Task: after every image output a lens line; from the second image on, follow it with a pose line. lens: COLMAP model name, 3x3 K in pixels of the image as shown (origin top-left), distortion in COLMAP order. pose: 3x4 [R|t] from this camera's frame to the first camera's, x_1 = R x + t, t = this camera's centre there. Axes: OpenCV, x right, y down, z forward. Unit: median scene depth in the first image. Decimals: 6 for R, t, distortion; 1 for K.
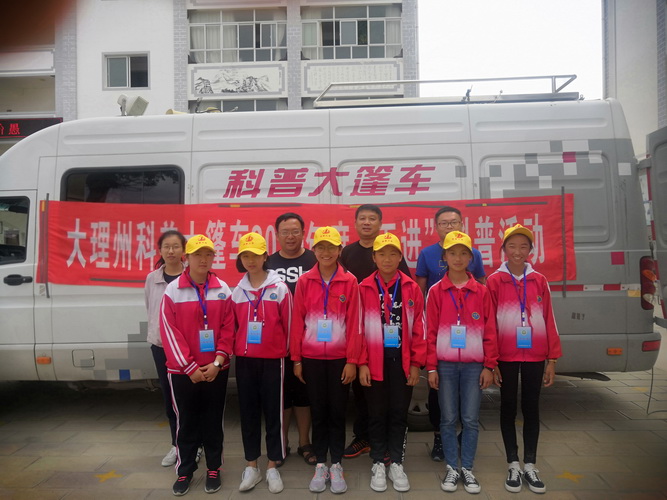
lens RADIAL K [[512.5, 0, 333.1], [0, 512.5, 243.7], [0, 0, 1]] dist [0.013775, 0.001374]
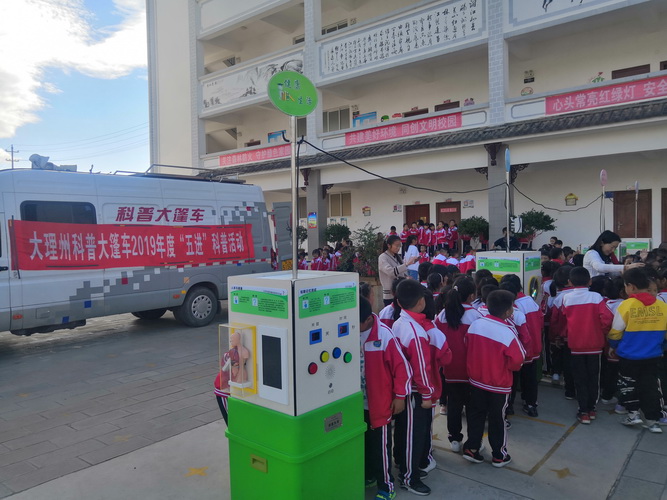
lens RADIAL K [[512.5, 0, 333.3], [0, 512.5, 251.6], [0, 0, 1]] dist [0.013775, 0.001374]
pose [[0.598391, -0.021375, 0.800919, -1.275887], [0.011811, 0.999771, 0.017857, -0.000261], [-0.801117, -0.001226, 0.598506, -0.805778]]
